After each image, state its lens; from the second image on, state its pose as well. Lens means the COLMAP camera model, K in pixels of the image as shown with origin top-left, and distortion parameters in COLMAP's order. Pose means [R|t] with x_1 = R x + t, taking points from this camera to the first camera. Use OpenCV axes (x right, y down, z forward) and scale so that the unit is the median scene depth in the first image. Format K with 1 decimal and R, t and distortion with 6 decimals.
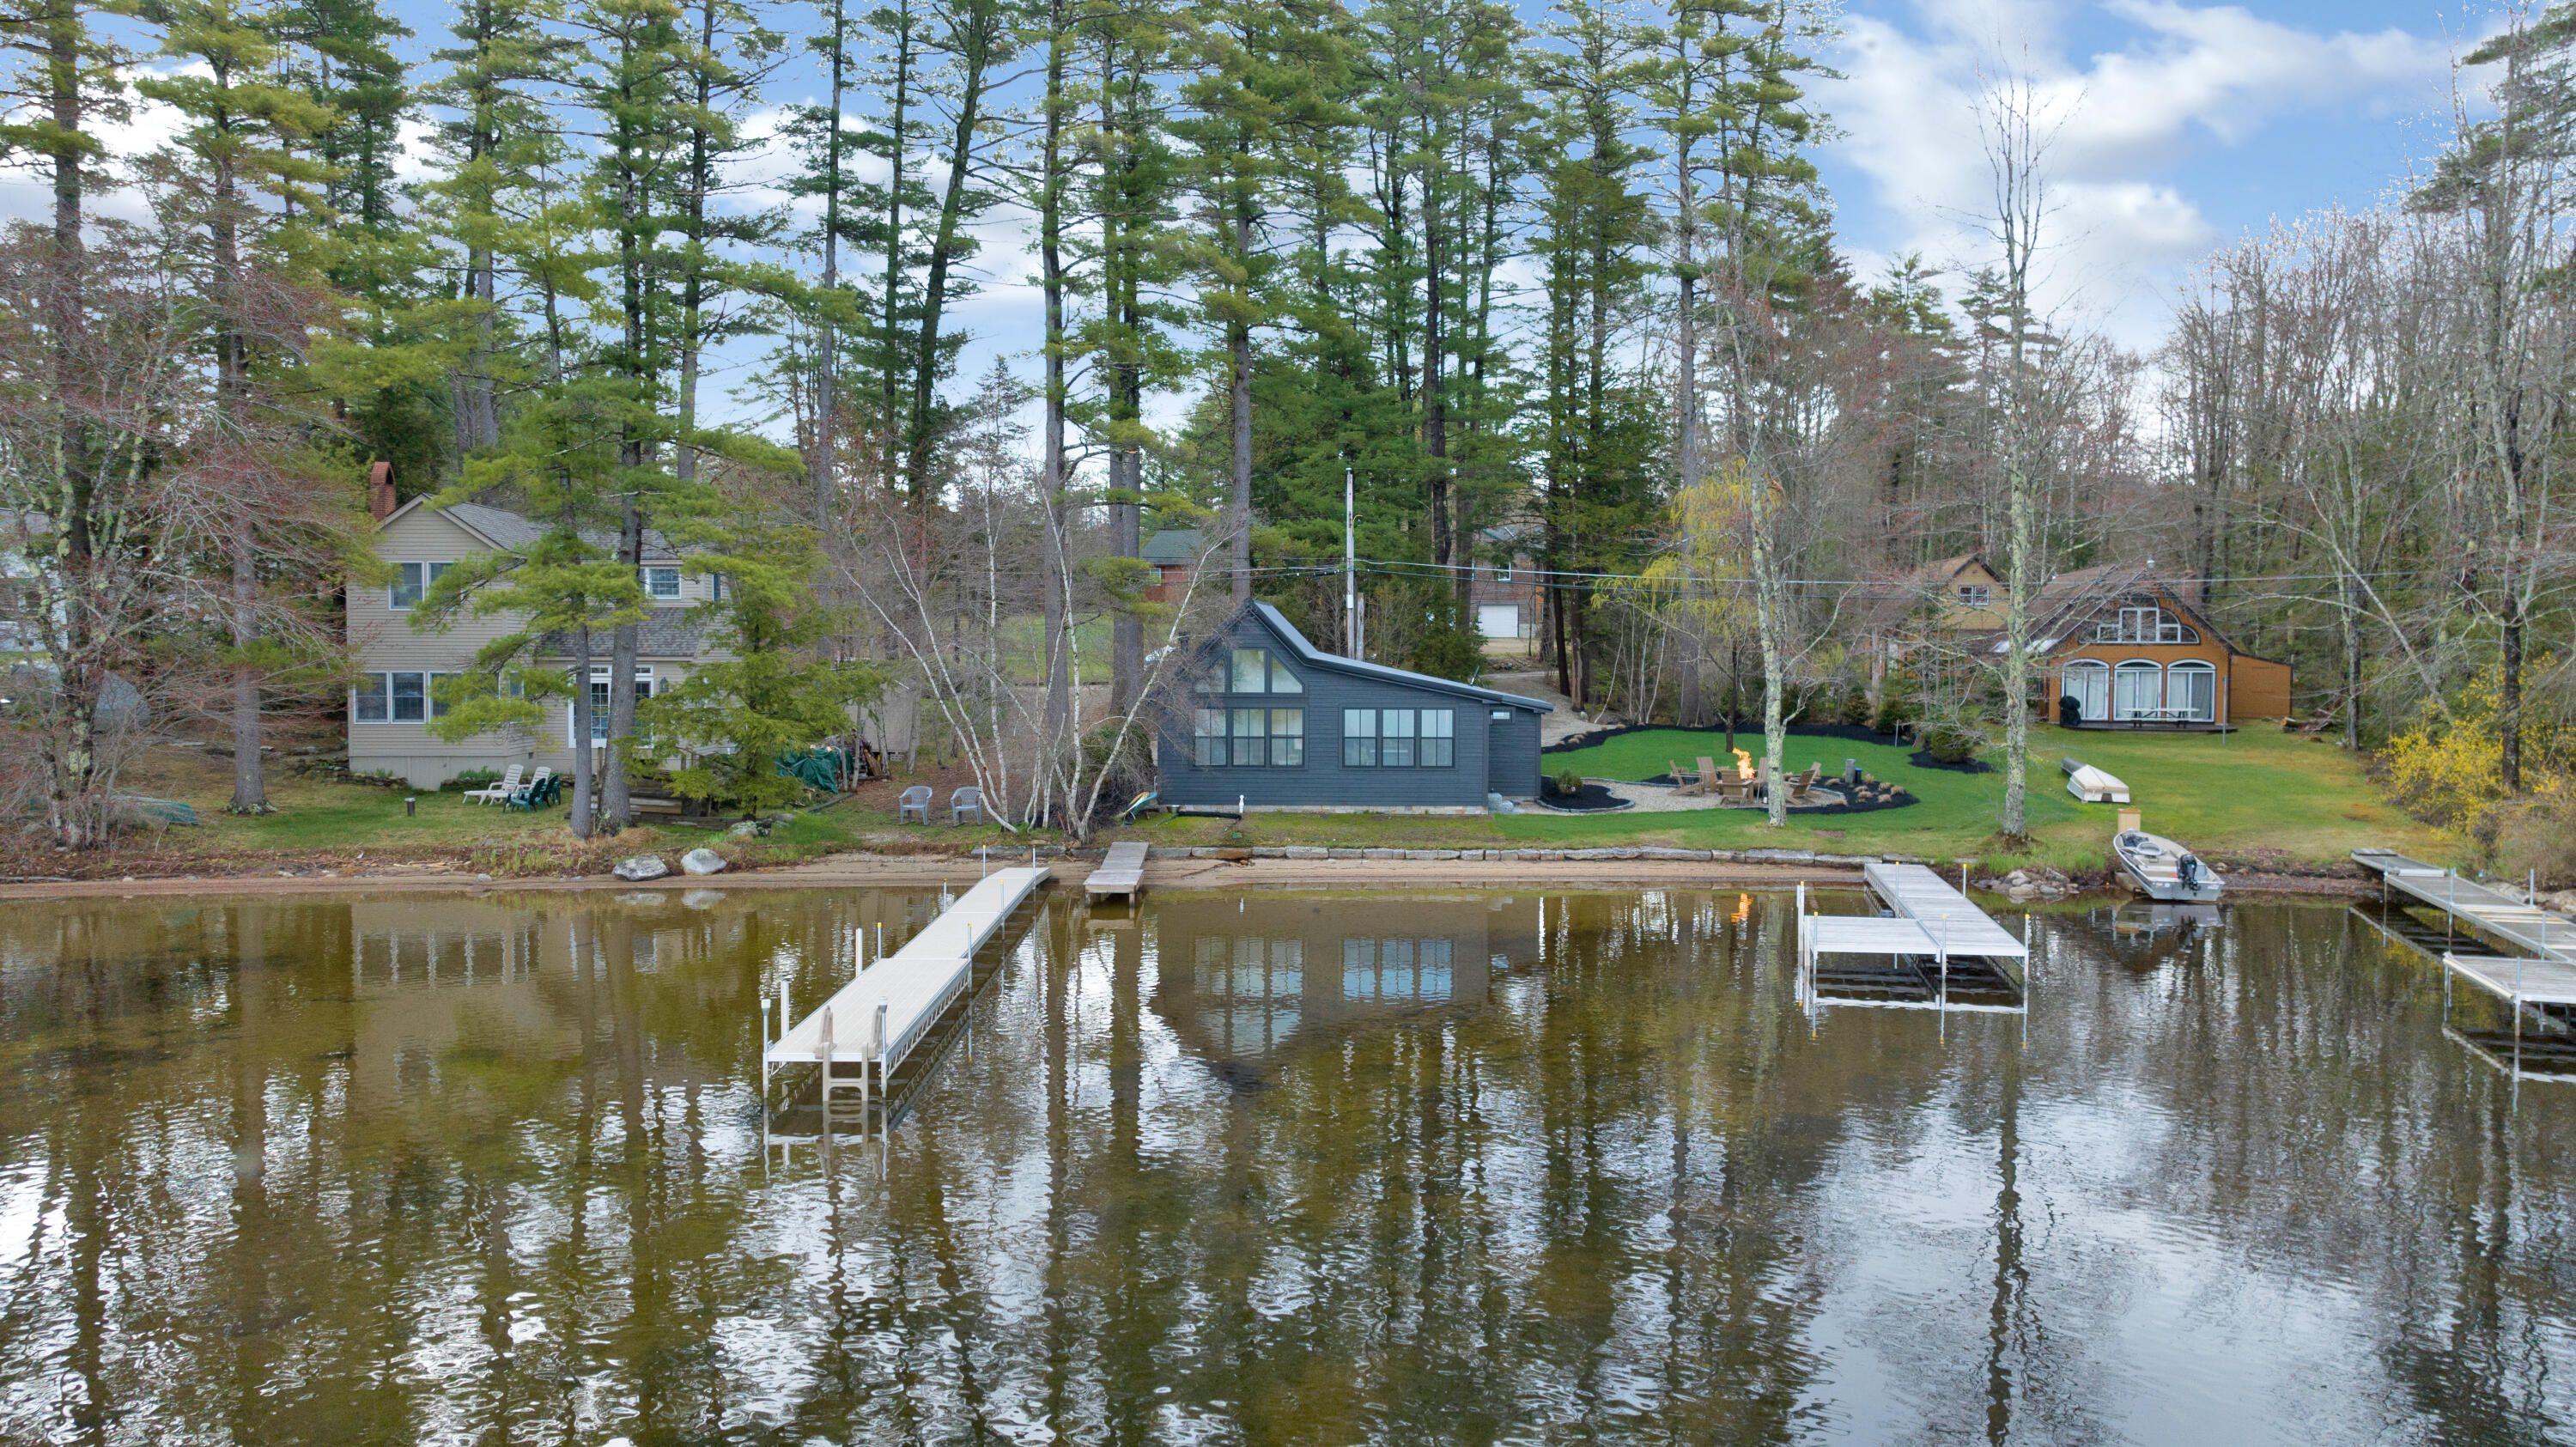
lens RADIAL K [[1817.8, 0, 1288.0], [0, 1817.8, 723.5], [0, 0, 1]] dist [-0.013324, -0.005178]
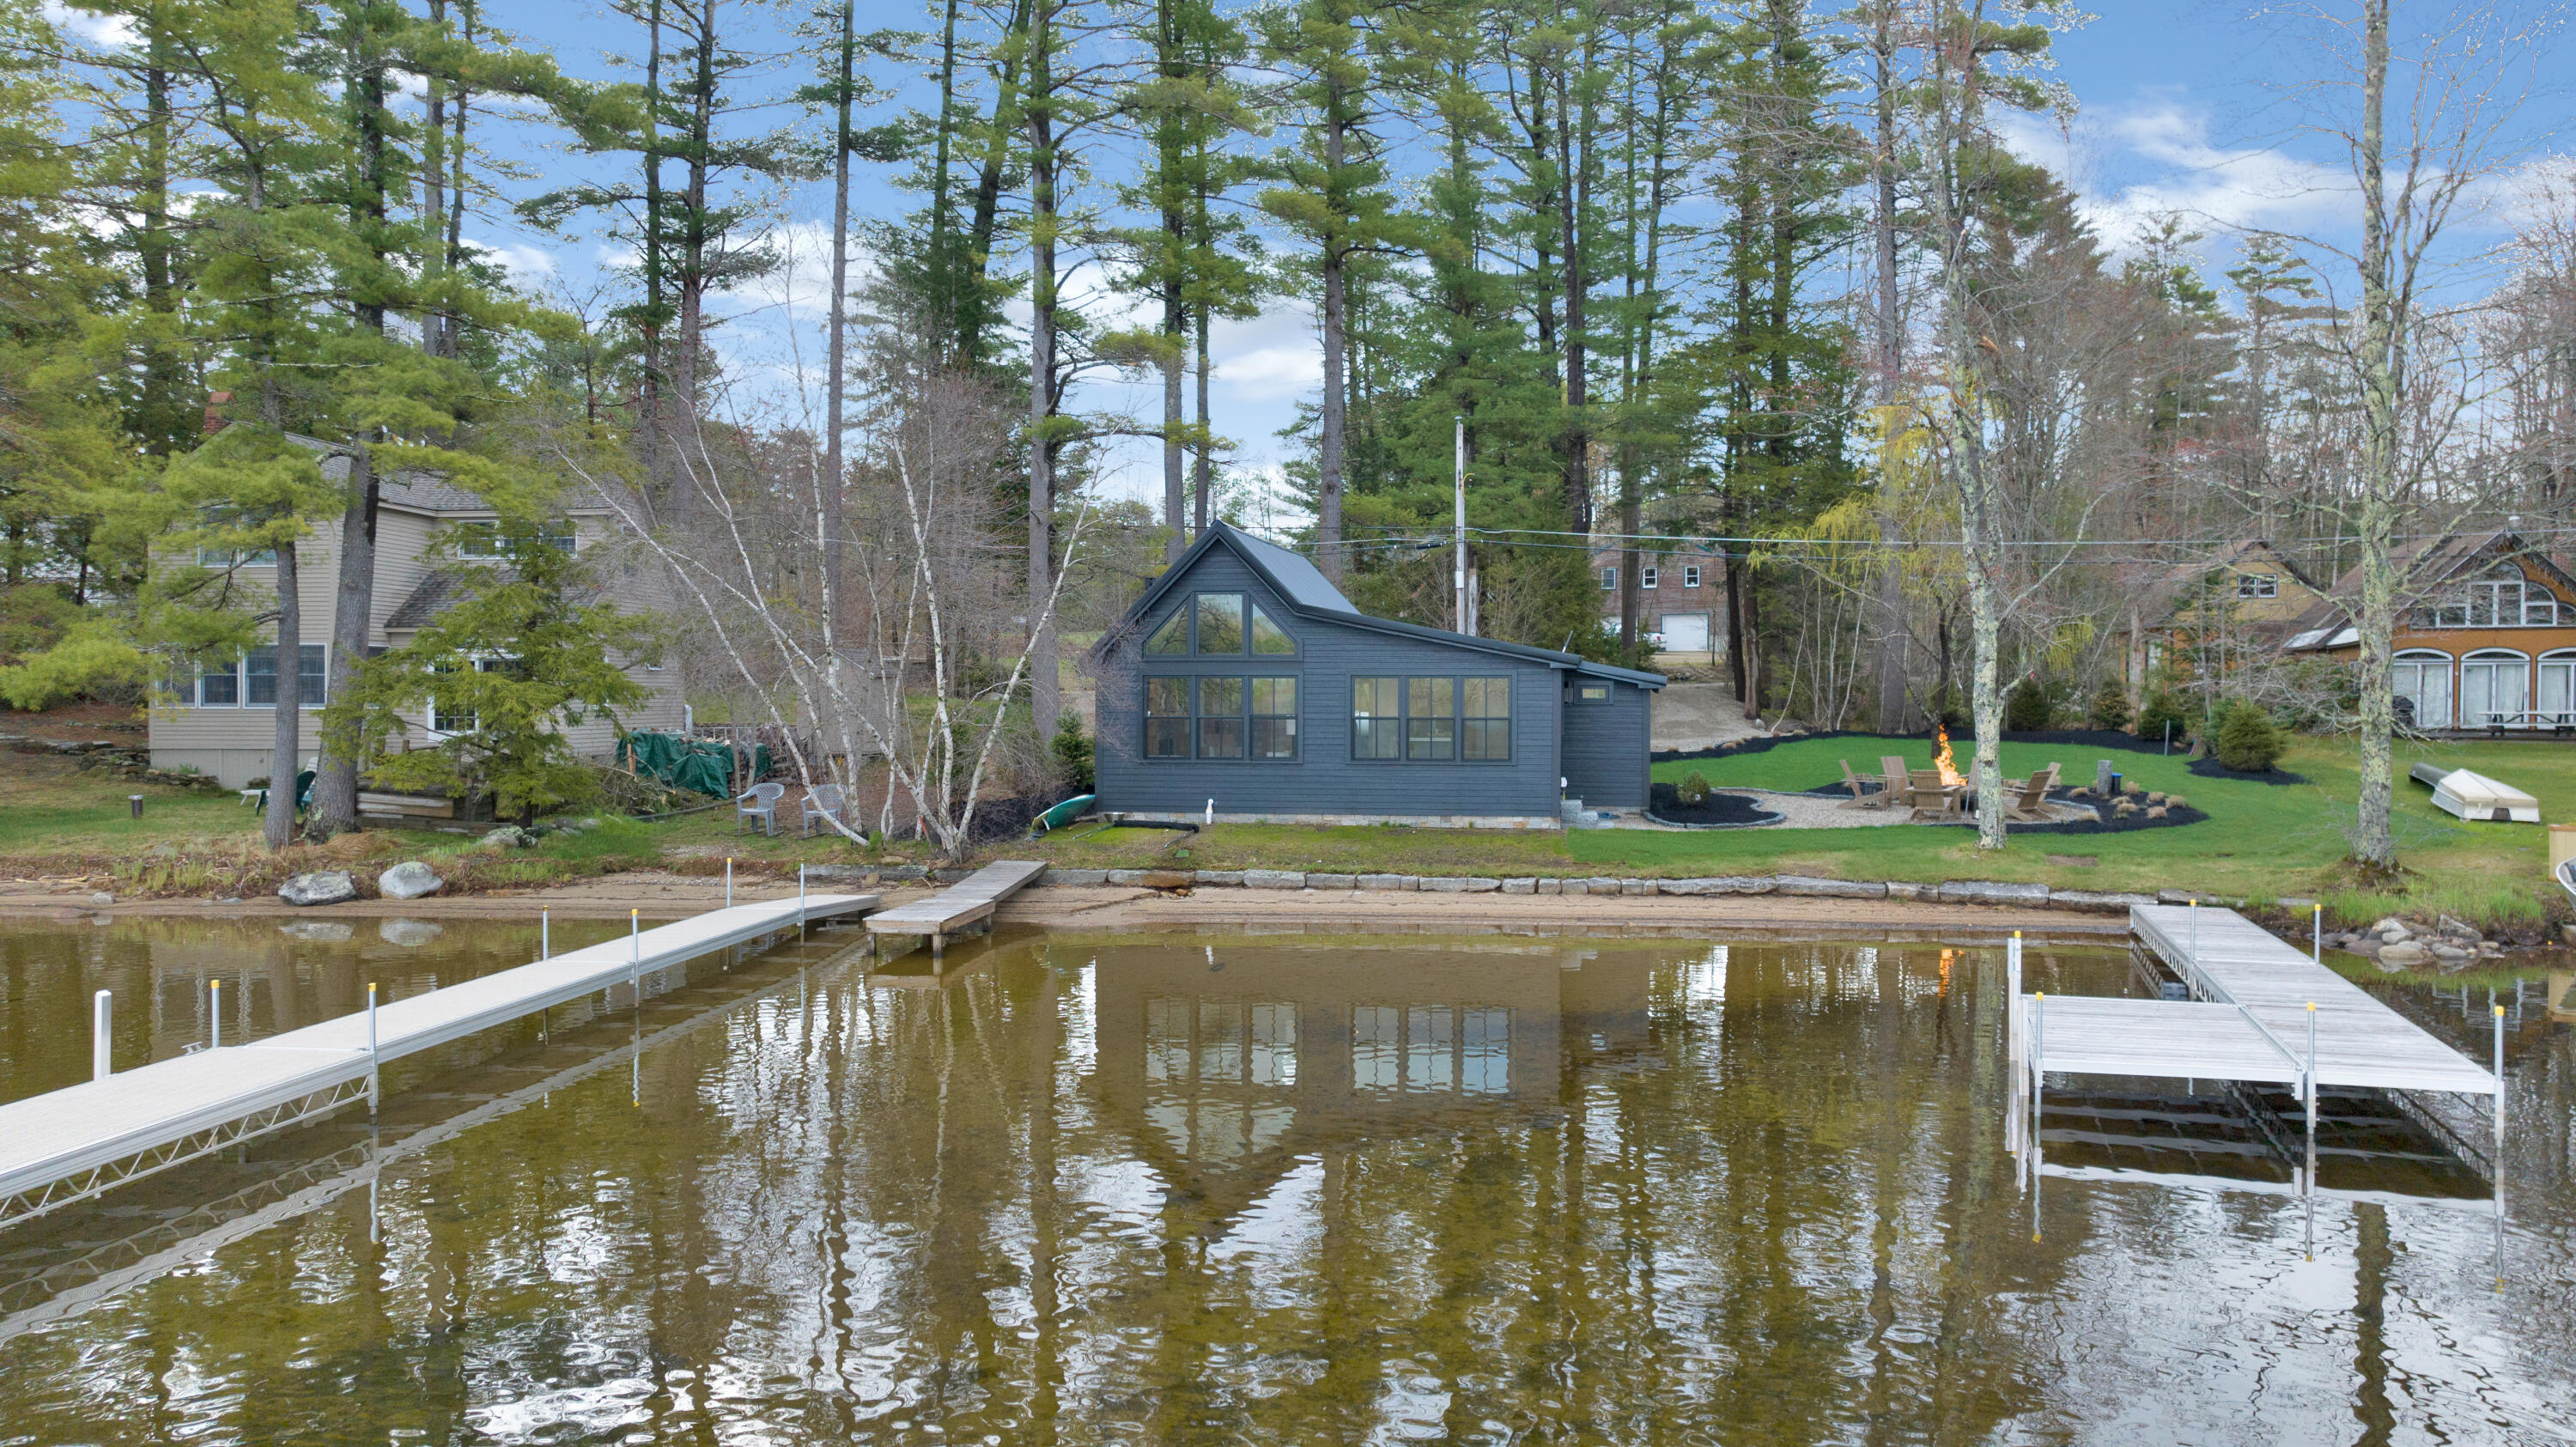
lens RADIAL K [[1817.8, 0, 1288.0], [0, 1817.8, 723.5], [0, 0, 1]] dist [-0.013324, -0.005178]
pose [[0.992714, 0.001275, -0.120488, 0.076461], [-0.004096, 0.999723, -0.023171, 0.022254], [0.120425, 0.023495, 0.992444, 0.251704]]
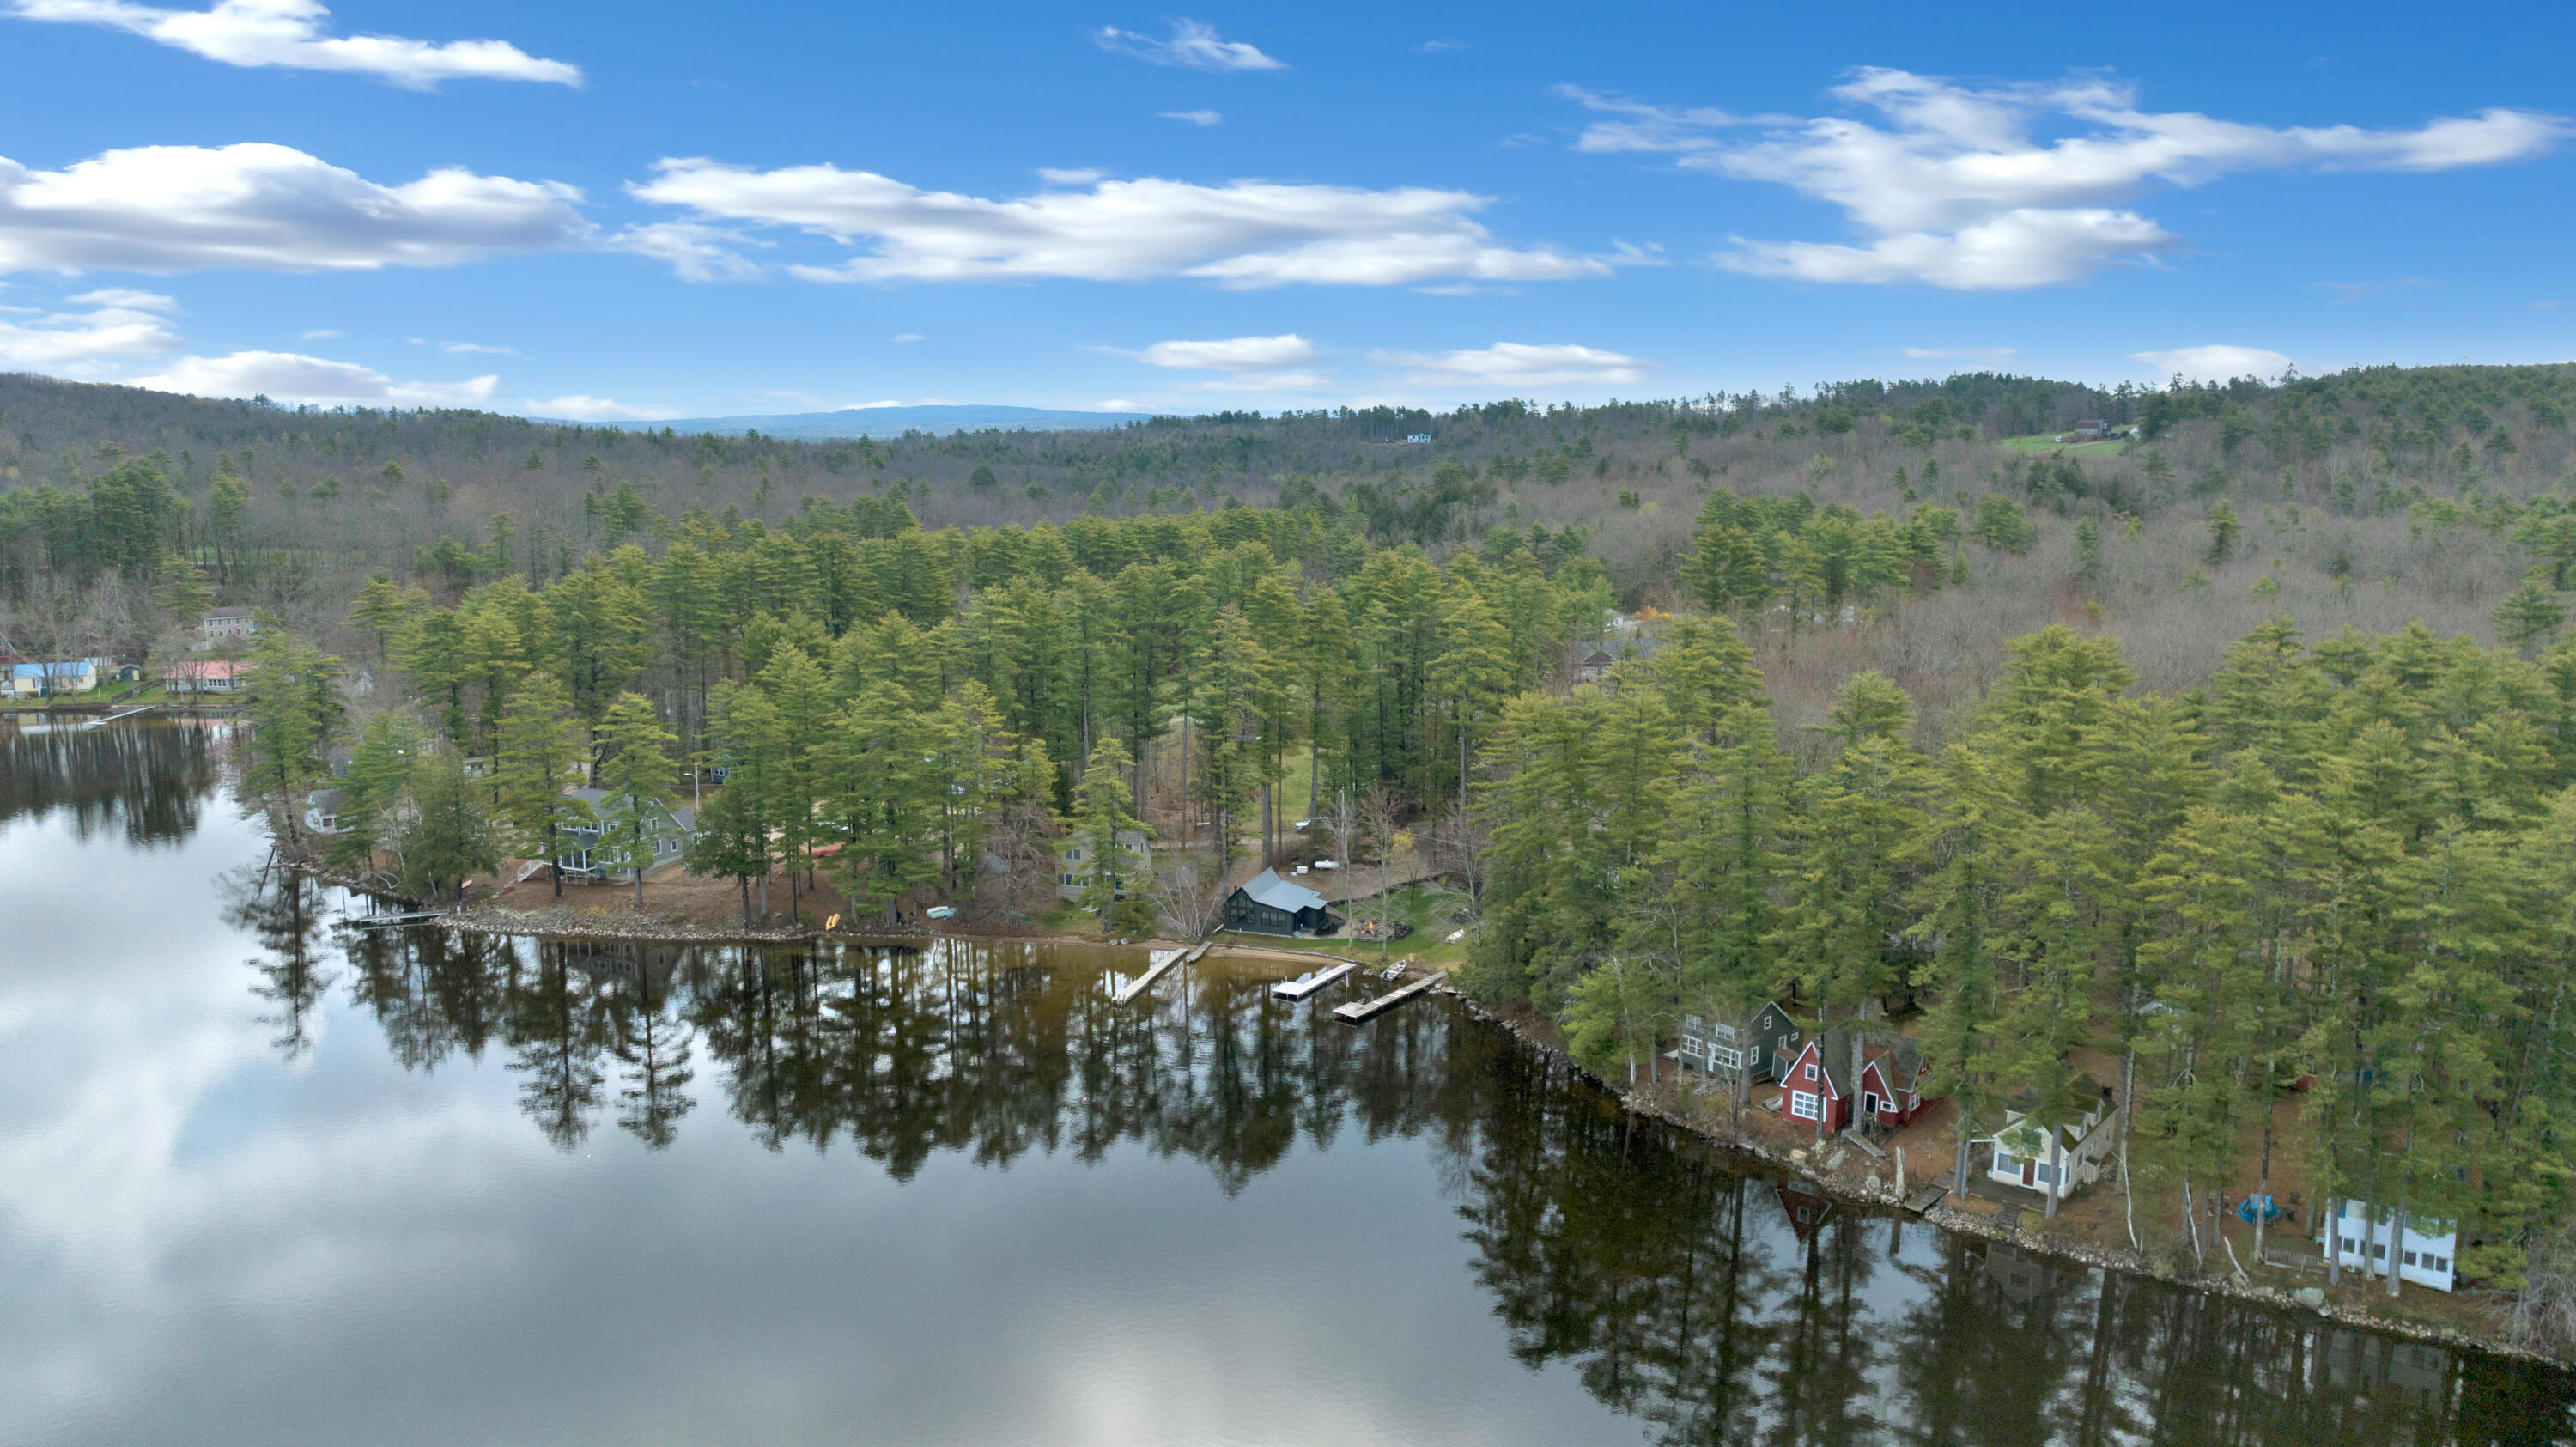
lens RADIAL K [[1817.8, 0, 1288.0], [0, 1817.8, 723.5], [0, 0, 1]] dist [-0.013324, -0.005178]
pose [[0.951013, 0.050351, -0.305023, 1.214040], [-0.013104, 0.992326, 0.122951, -0.863773], [0.308873, -0.112931, 0.944375, -2.674519]]
